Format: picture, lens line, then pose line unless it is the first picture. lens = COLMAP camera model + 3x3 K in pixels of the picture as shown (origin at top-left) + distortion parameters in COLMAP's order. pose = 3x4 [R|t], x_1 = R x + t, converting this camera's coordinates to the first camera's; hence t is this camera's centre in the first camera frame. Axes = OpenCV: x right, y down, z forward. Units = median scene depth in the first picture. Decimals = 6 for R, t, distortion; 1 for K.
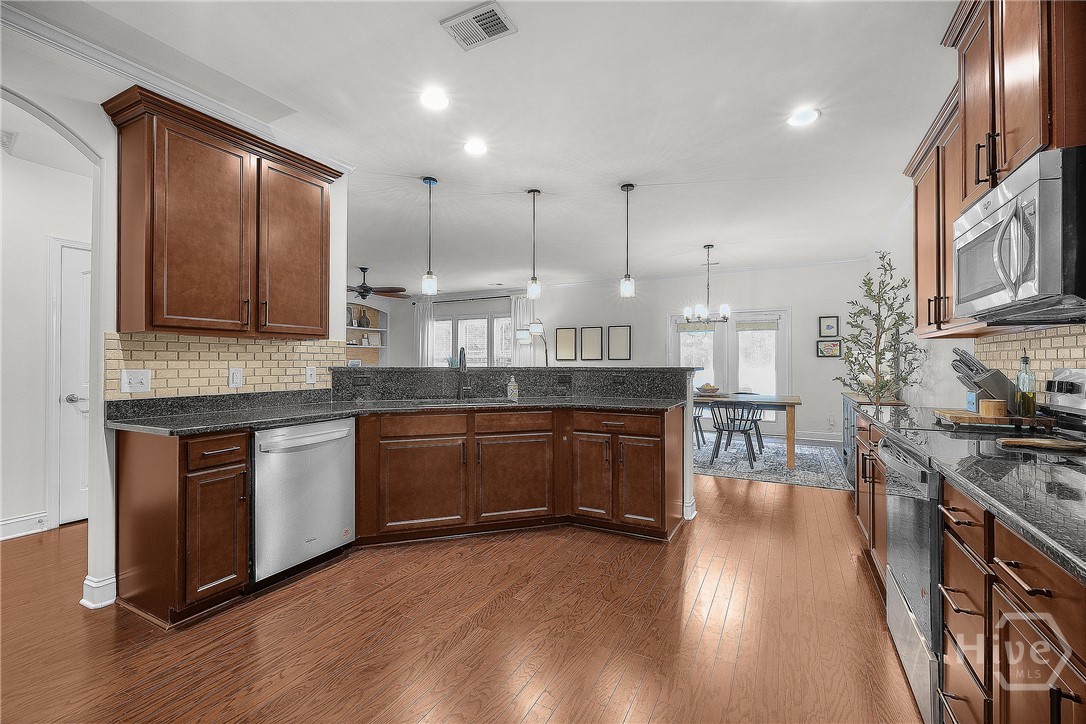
lens RADIAL K [[460.0, 0, 544.9], [0, 460.0, 360.0], [0, 0, 1]] dist [0.000118, 0.000091]
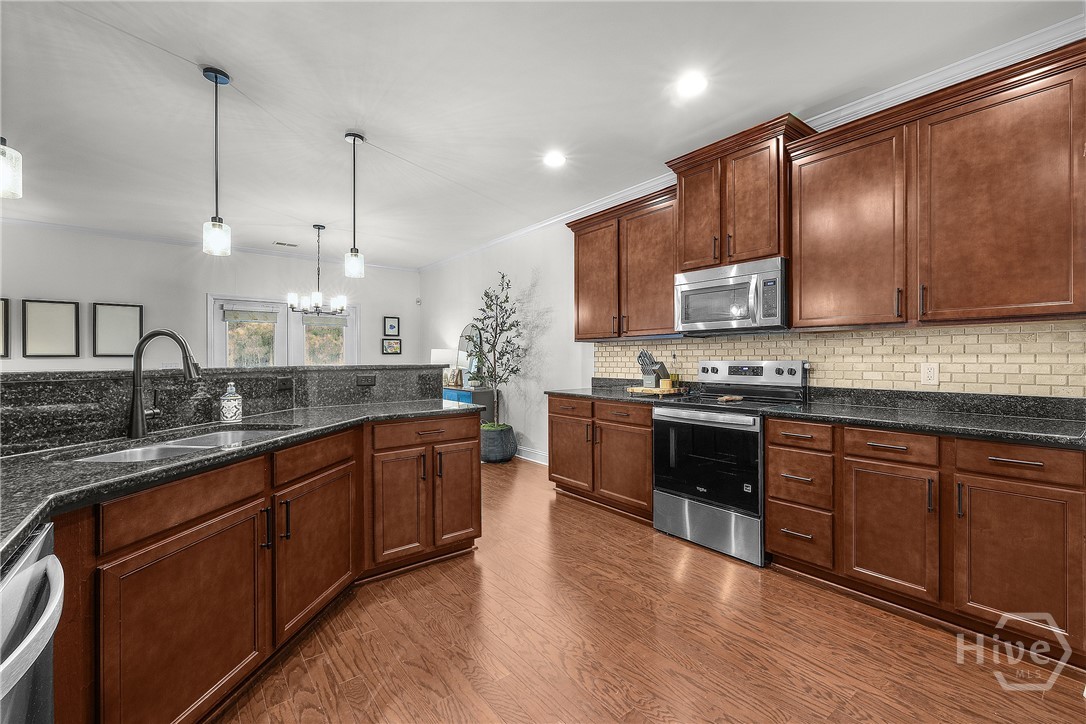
lens RADIAL K [[460.0, 0, 550.6], [0, 460.0, 358.8], [0, 0, 1]] dist [0.000118, 0.000091]
pose [[0.392242, -0.002574, 0.919858, -0.511537], [-0.000124, 0.999996, 0.002851, 0.002858], [-0.919862, -0.001232, 0.392240, 0.461473]]
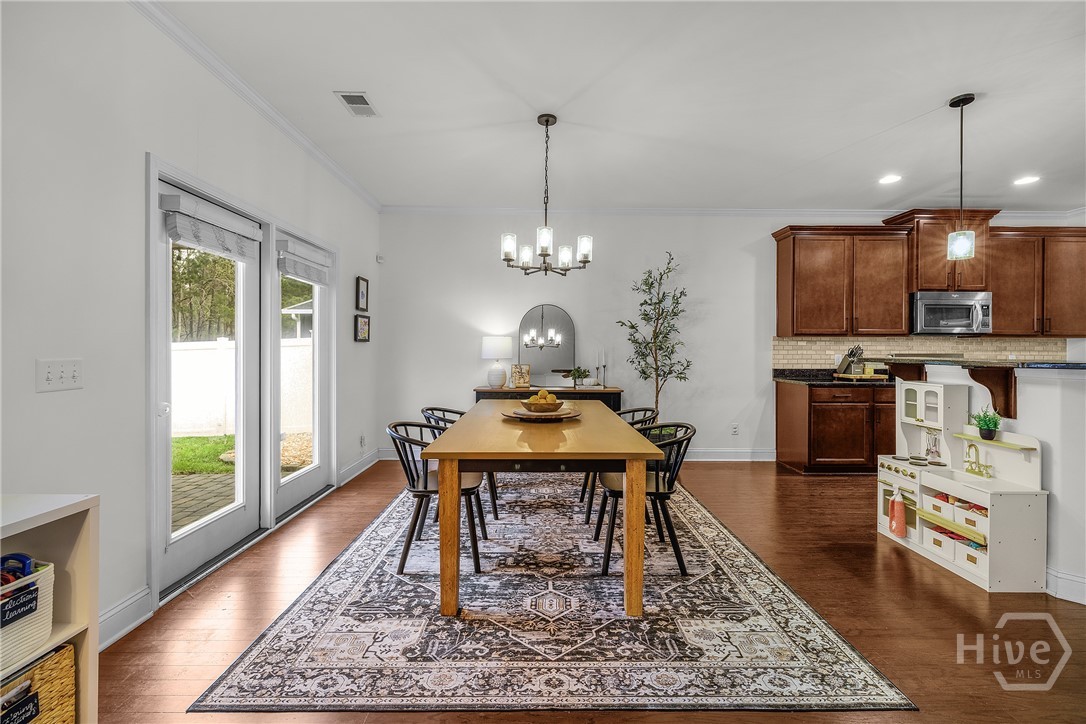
lens RADIAL K [[460.0, 0, 546.1], [0, 460.0, 363.2], [0, 0, 1]] dist [0.000118, 0.000091]
pose [[-0.485051, -0.010948, 0.874417, -0.165473], [-0.006486, 0.999939, 0.008922, 0.035810], [-0.874462, -0.001343, -0.485093, 2.280267]]
